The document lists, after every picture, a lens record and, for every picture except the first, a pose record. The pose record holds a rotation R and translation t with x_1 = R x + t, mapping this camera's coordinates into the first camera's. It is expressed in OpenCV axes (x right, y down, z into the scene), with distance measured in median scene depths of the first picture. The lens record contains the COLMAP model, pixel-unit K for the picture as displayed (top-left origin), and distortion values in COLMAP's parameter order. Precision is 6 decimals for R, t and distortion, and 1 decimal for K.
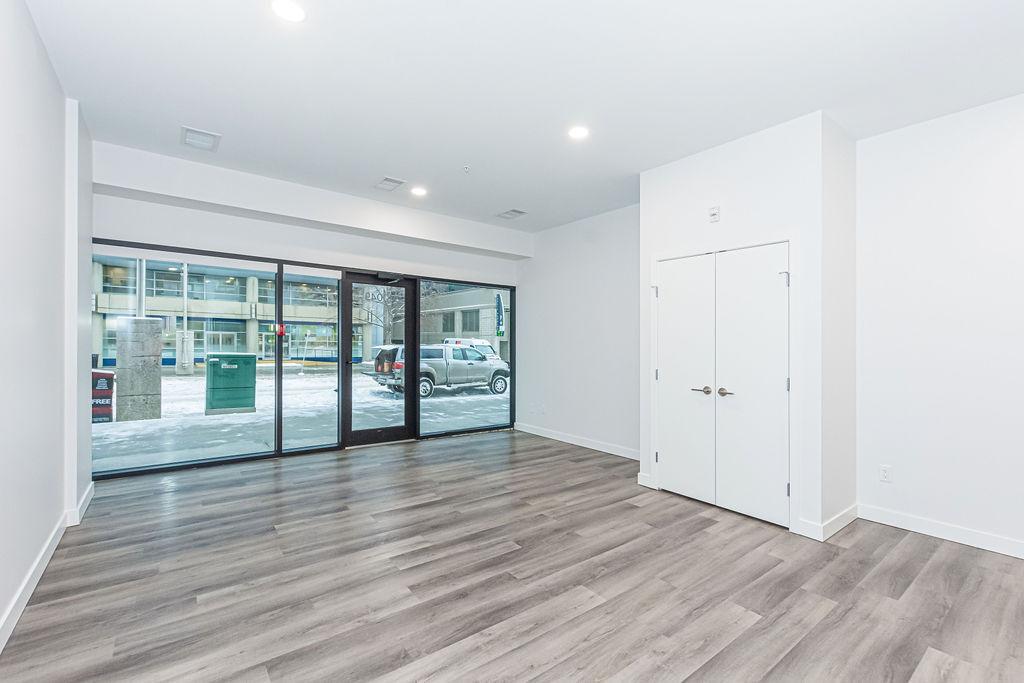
lens RADIAL K [[442.0, 0, 515.1], [0, 442.0, 341.8], [0, 0, 1]] dist [0.001520, -0.000309]
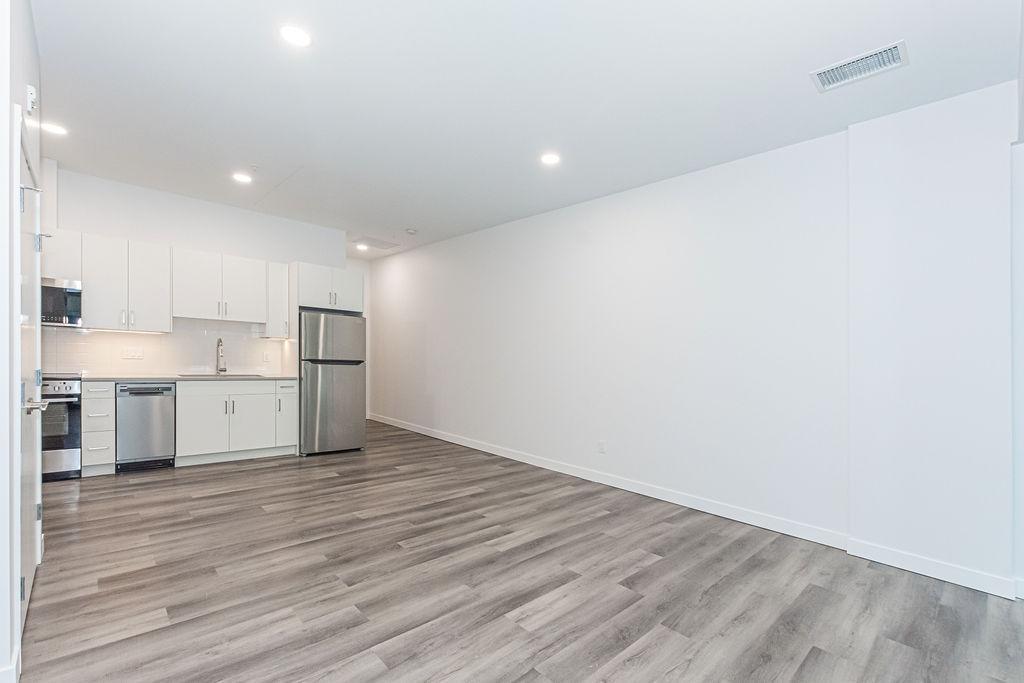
lens RADIAL K [[453.5, 0, 512.7], [0, 453.5, 361.7], [0, 0, 1]] dist [0.000485, -0.000706]
pose [[-0.993536, -0.055094, -0.099255, -0.099608], [-0.056149, 0.998391, 0.007870, 0.014315], [0.098661, 0.013392, -0.995031, 1.643869]]
